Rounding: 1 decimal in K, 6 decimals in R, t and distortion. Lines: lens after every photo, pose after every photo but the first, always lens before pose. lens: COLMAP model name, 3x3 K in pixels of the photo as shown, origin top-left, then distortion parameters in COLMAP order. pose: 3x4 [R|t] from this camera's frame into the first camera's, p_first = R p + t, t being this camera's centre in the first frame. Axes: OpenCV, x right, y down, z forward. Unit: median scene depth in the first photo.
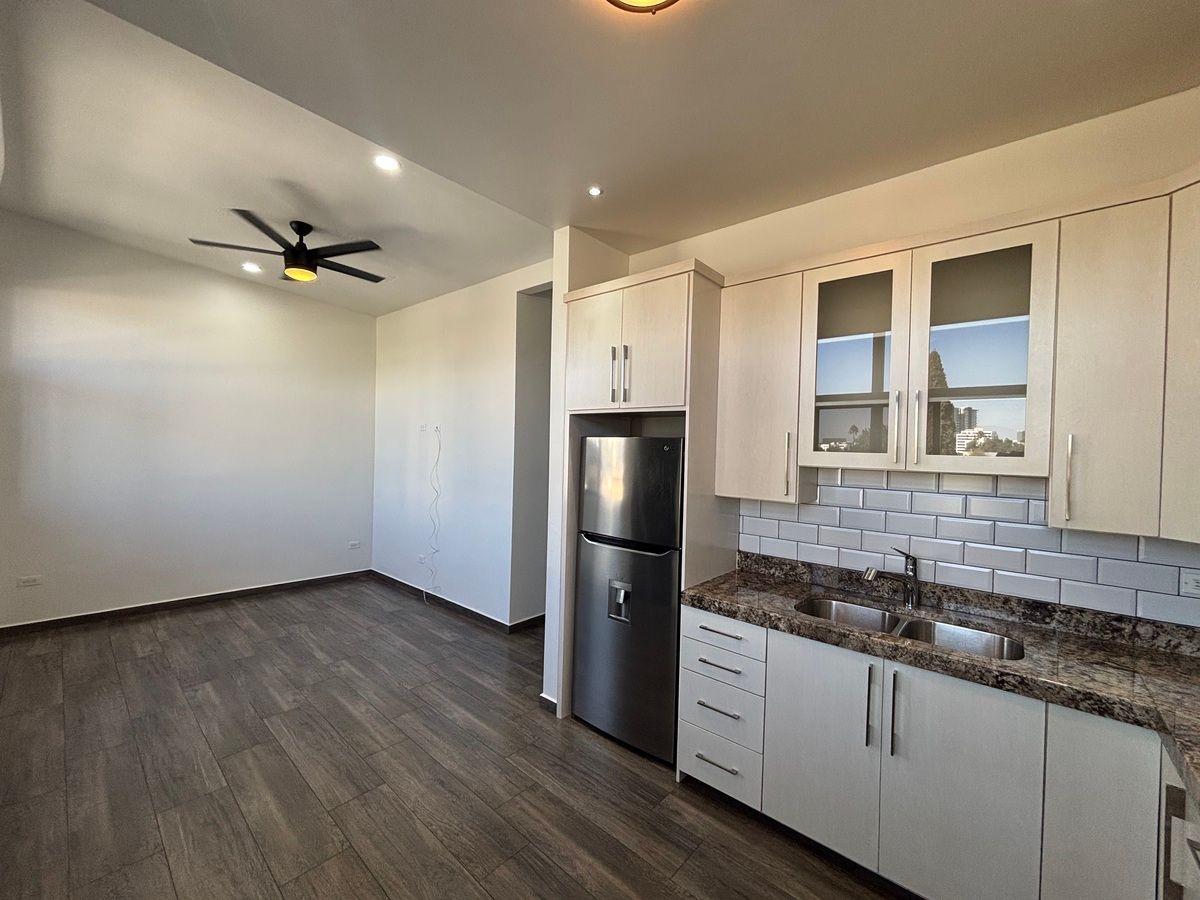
lens RADIAL K [[488.4, 0, 595.2], [0, 488.4, 452.4], [0, 0, 1]] dist [-0.010836, 0.008723]
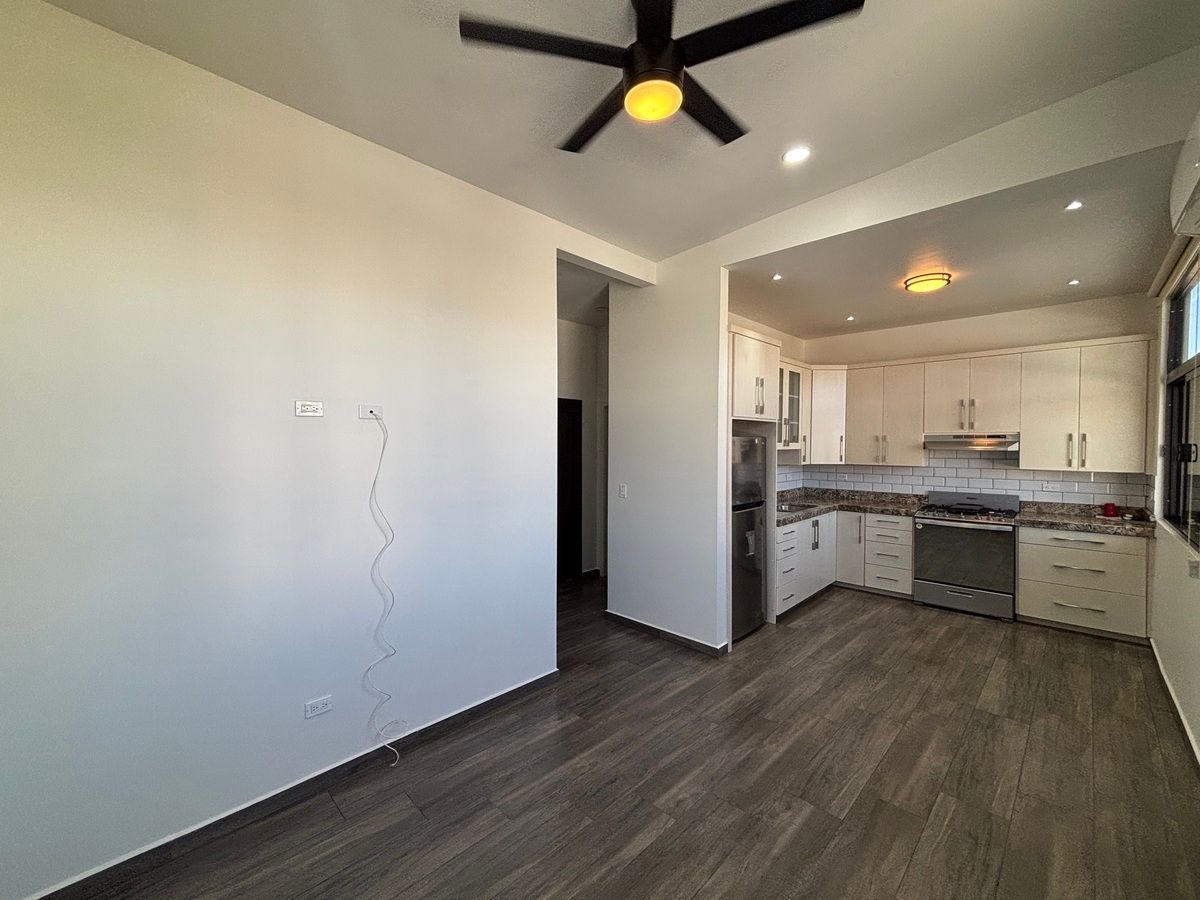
lens RADIAL K [[488.4, 0, 595.2], [0, 488.4, 452.4], [0, 0, 1]] dist [-0.010836, 0.008723]
pose [[0.056254, -0.049447, 0.997191, -1.807384], [0.008982, 0.998758, 0.049018, -0.073361], [-0.998376, 0.006199, 0.056628, 1.692259]]
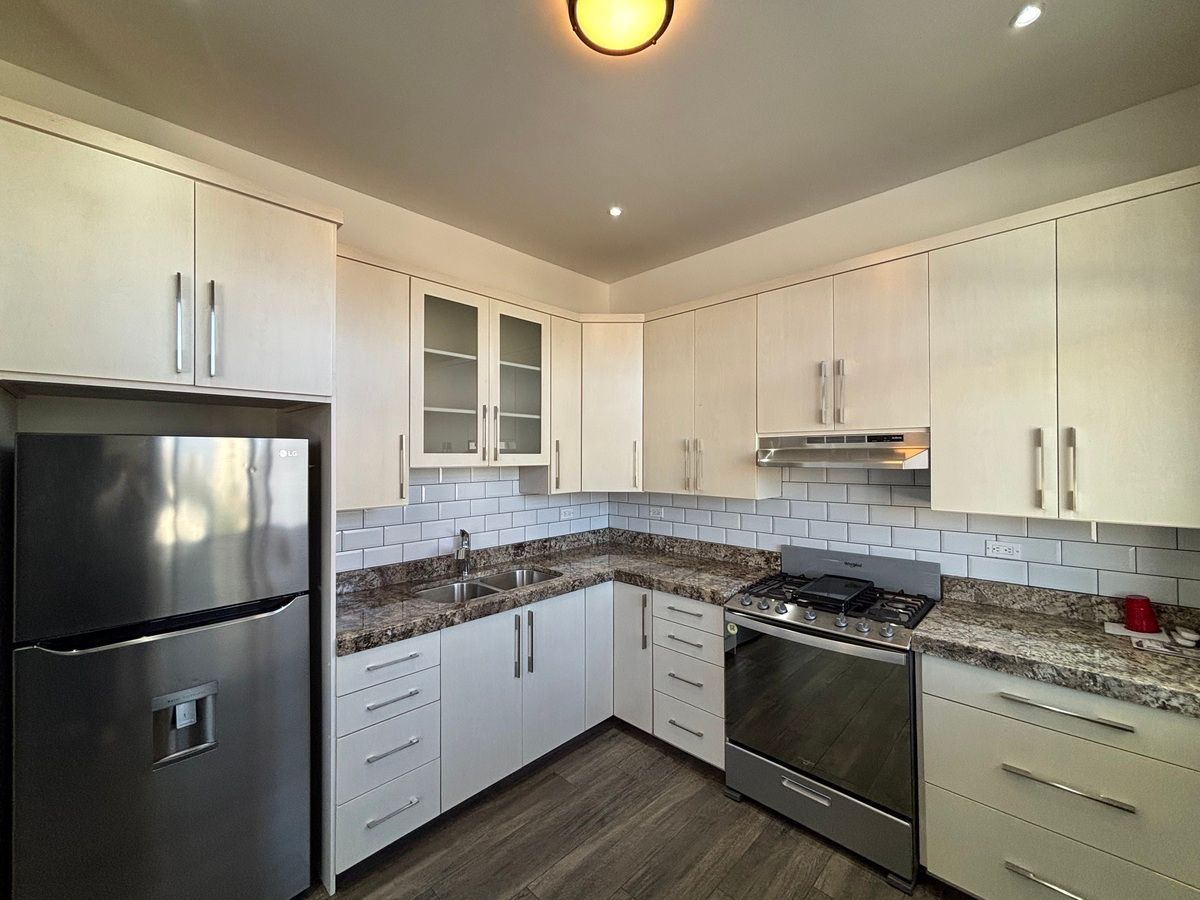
lens RADIAL K [[486.0, 0, 595.6], [0, 486.0, 452.4], [0, 0, 1]] dist [0.002620, 0.000391]
pose [[0.053630, -0.025607, 0.998232, -0.591628], [0.013220, 0.999602, 0.024932, -0.026046], [-0.998473, 0.011860, 0.053948, 0.586204]]
